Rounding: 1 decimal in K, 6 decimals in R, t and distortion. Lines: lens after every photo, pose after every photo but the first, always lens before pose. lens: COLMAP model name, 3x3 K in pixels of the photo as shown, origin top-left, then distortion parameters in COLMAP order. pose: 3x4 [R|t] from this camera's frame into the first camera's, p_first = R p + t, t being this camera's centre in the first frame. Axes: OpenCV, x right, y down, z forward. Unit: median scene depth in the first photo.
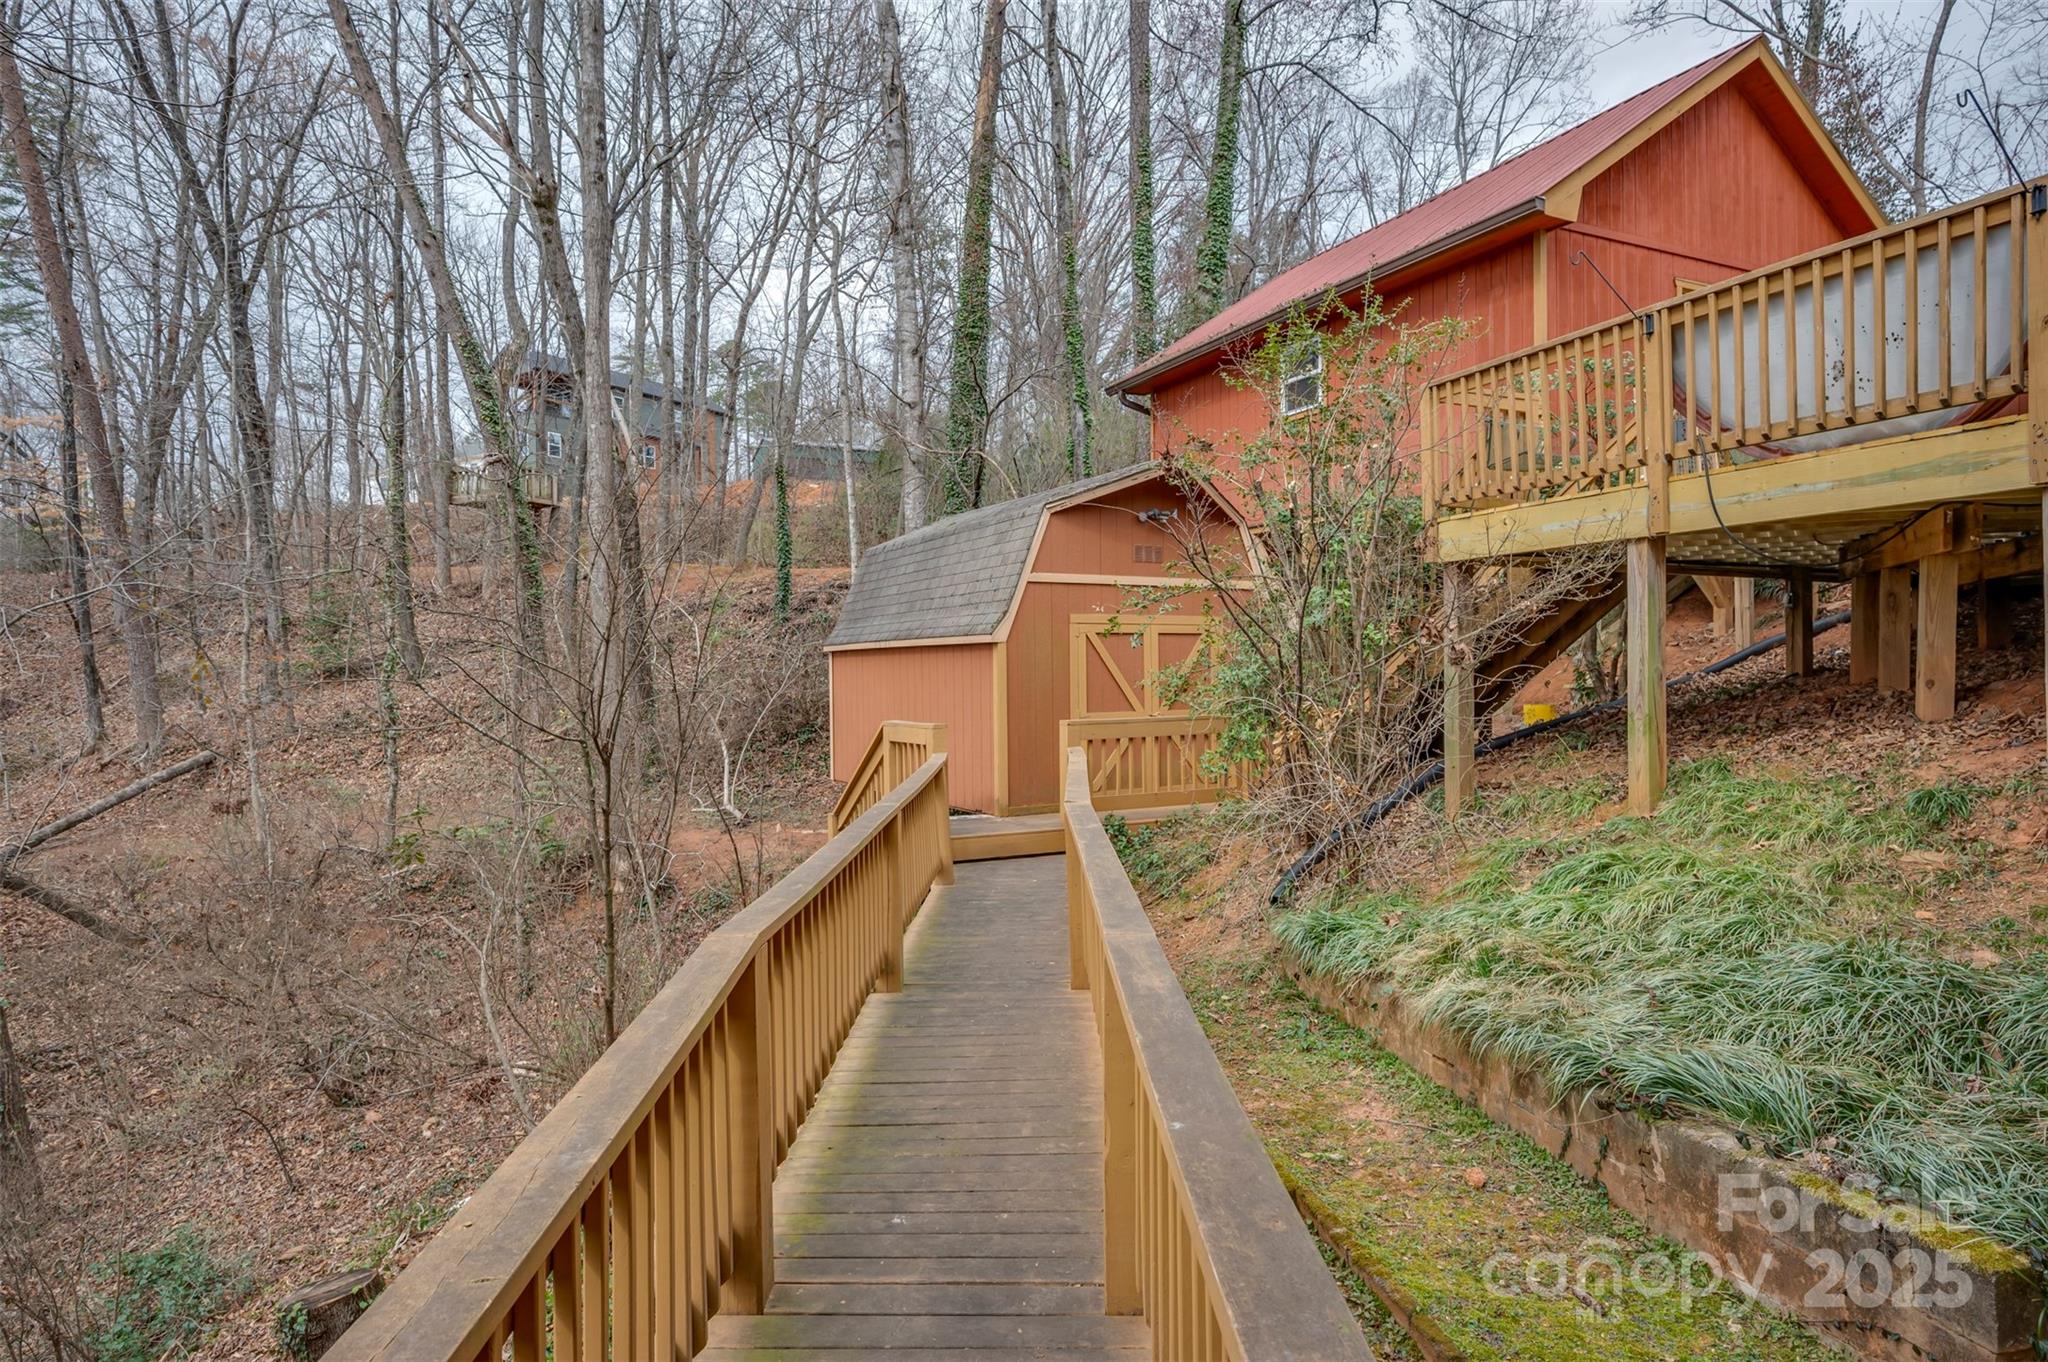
lens RADIAL K [[1134.6, 0, 1024.0], [0, 1134.6, 681.0], [0, 0, 1]] dist [-0.000595, -0.000194]
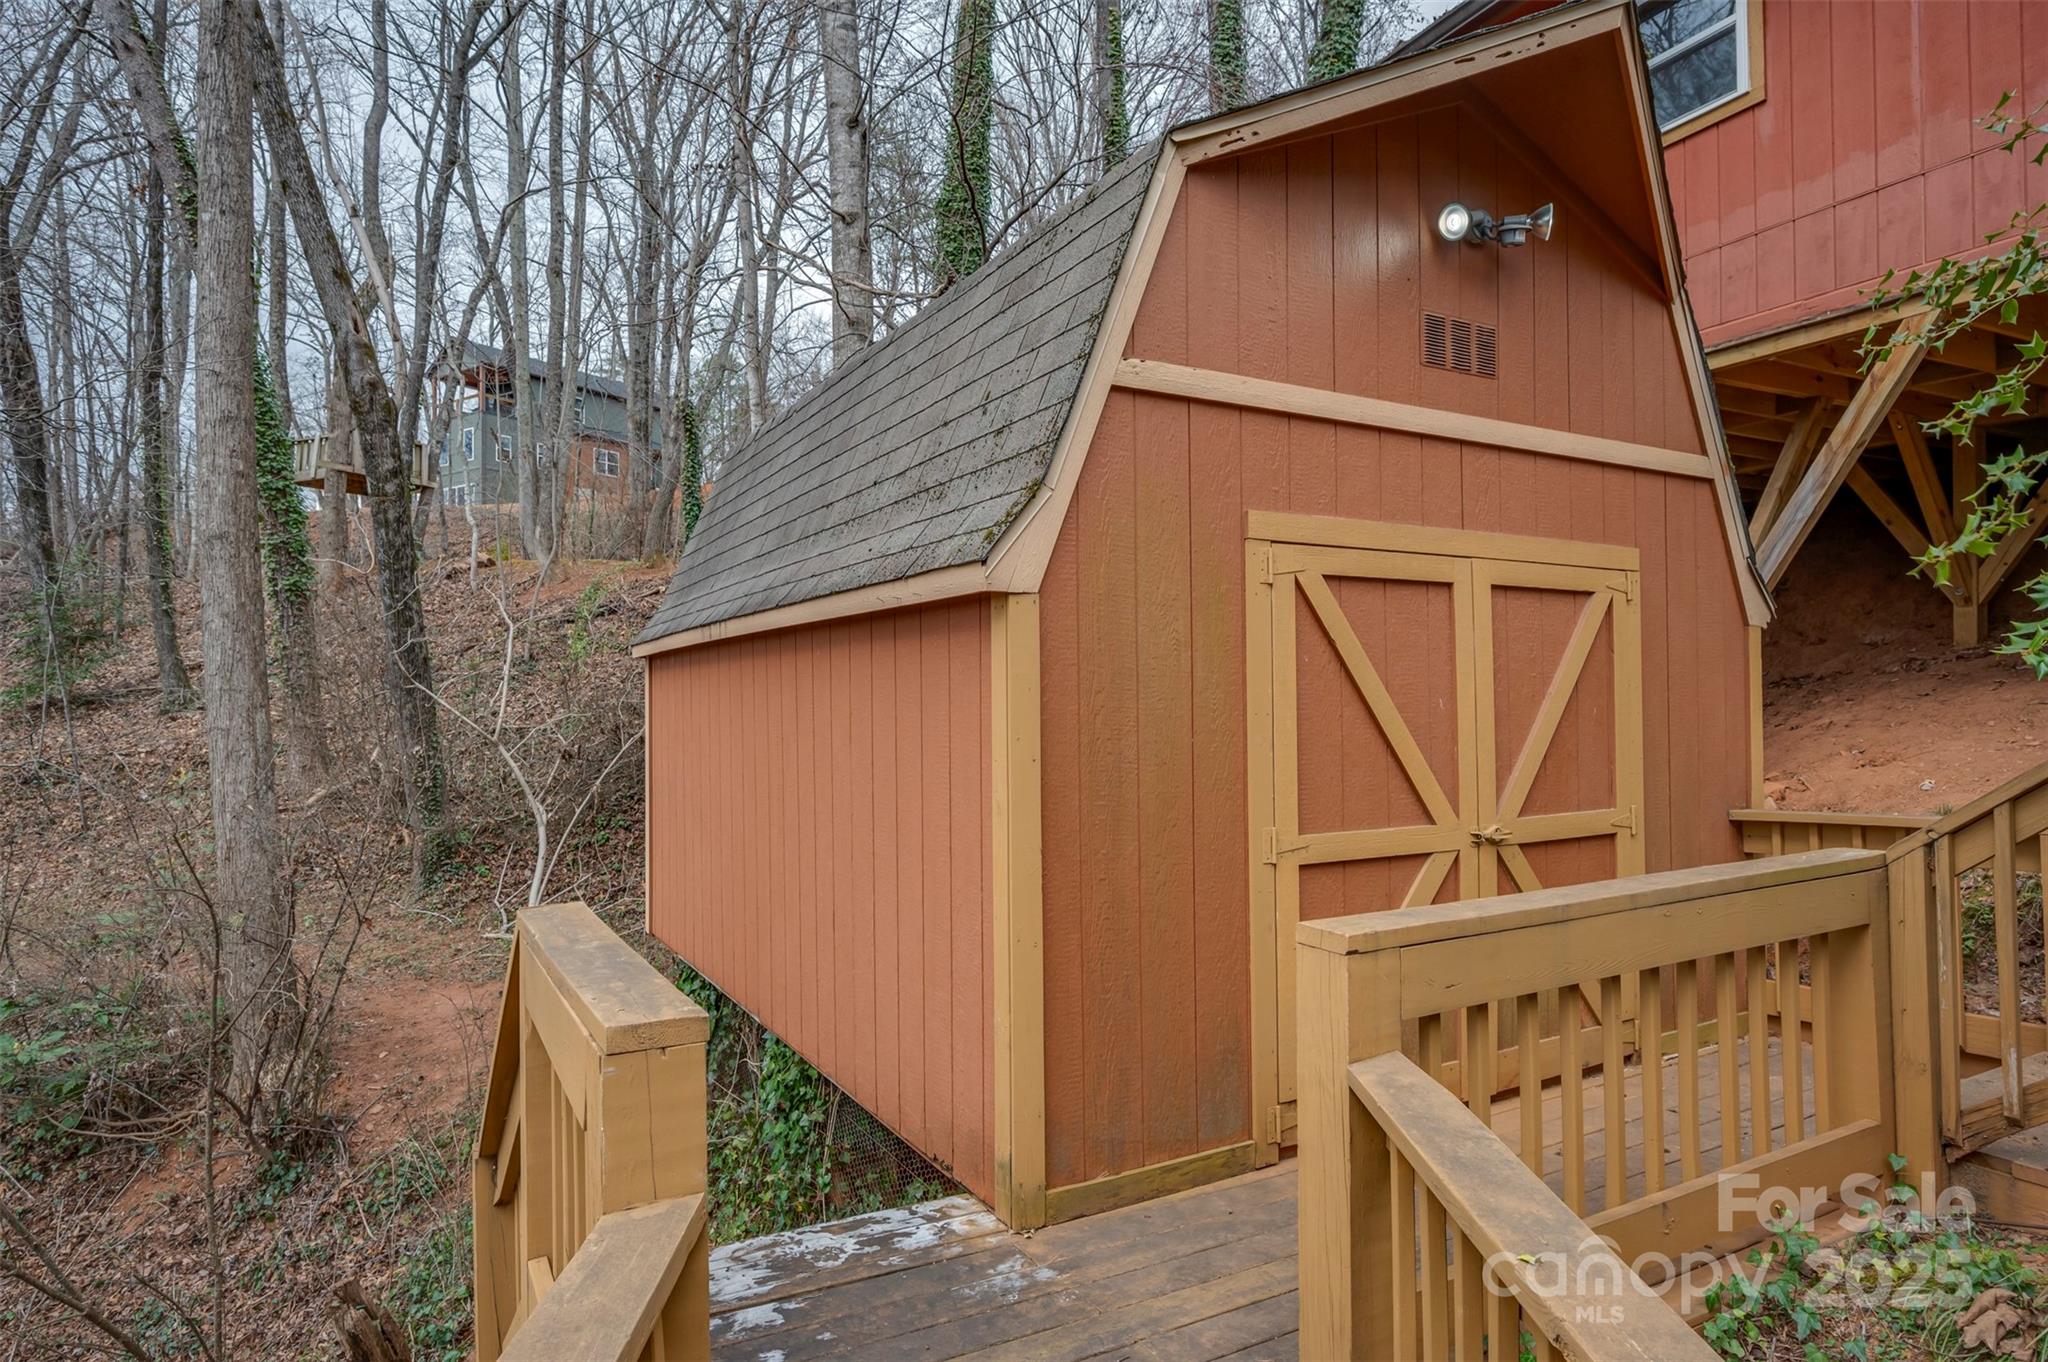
lens RADIAL K [[1134.6, 0, 1024.0], [0, 1134.6, 681.0], [0, 0, 1]] dist [-0.000595, -0.000194]
pose [[0.999998, 0.001659, -0.001420, -0.017929], [-0.001699, 0.999592, -0.028502, -0.004570], [0.001372, 0.028505, 0.999593, 0.687055]]
